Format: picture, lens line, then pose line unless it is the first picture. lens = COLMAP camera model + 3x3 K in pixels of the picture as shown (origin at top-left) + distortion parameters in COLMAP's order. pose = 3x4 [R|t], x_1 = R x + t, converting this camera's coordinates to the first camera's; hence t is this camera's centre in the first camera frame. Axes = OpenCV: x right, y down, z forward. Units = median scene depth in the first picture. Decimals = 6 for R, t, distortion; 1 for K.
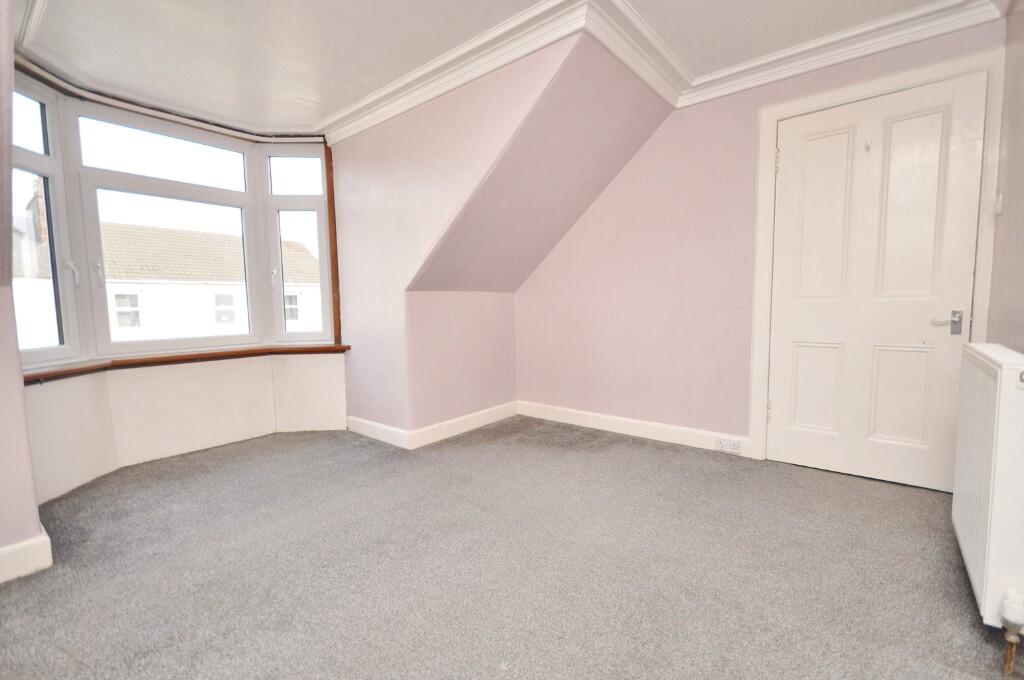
lens RADIAL K [[451.3, 0, 512.0], [0, 451.3, 340.0], [0, 0, 1]] dist [0.000537, 0.000058]
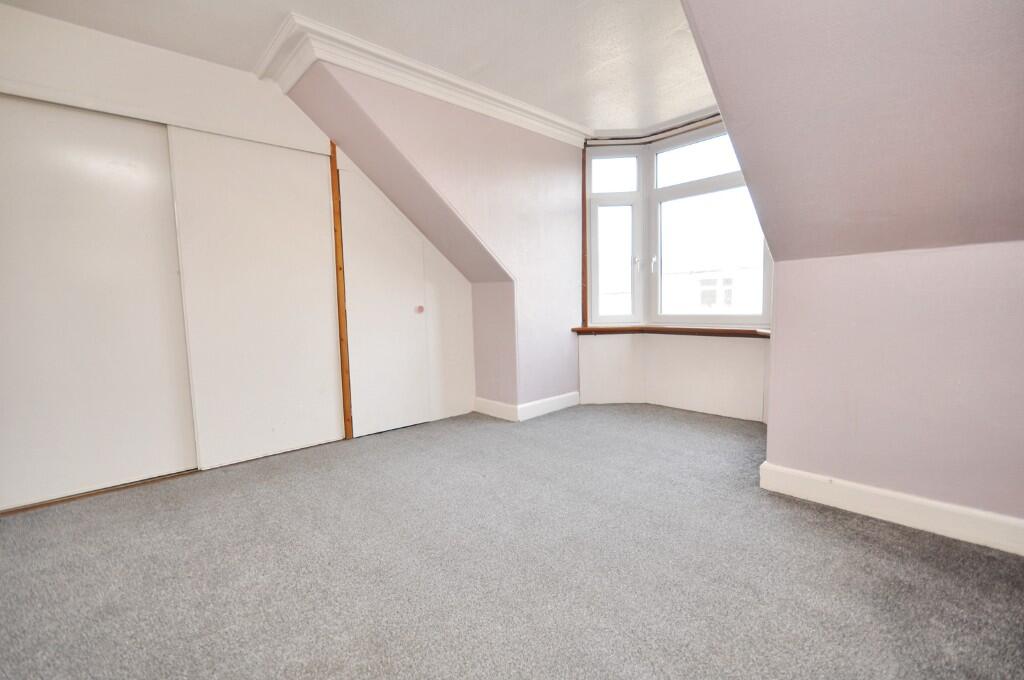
lens RADIAL K [[451.3, 0, 512.0], [0, 451.3, 340.0], [0, 0, 1]] dist [0.000537, 0.000058]
pose [[-0.109740, 0.118363, -0.986888, 0.611259], [-0.057573, 0.990460, 0.125194, -0.072000], [0.992292, 0.070557, -0.101878, 0.782494]]
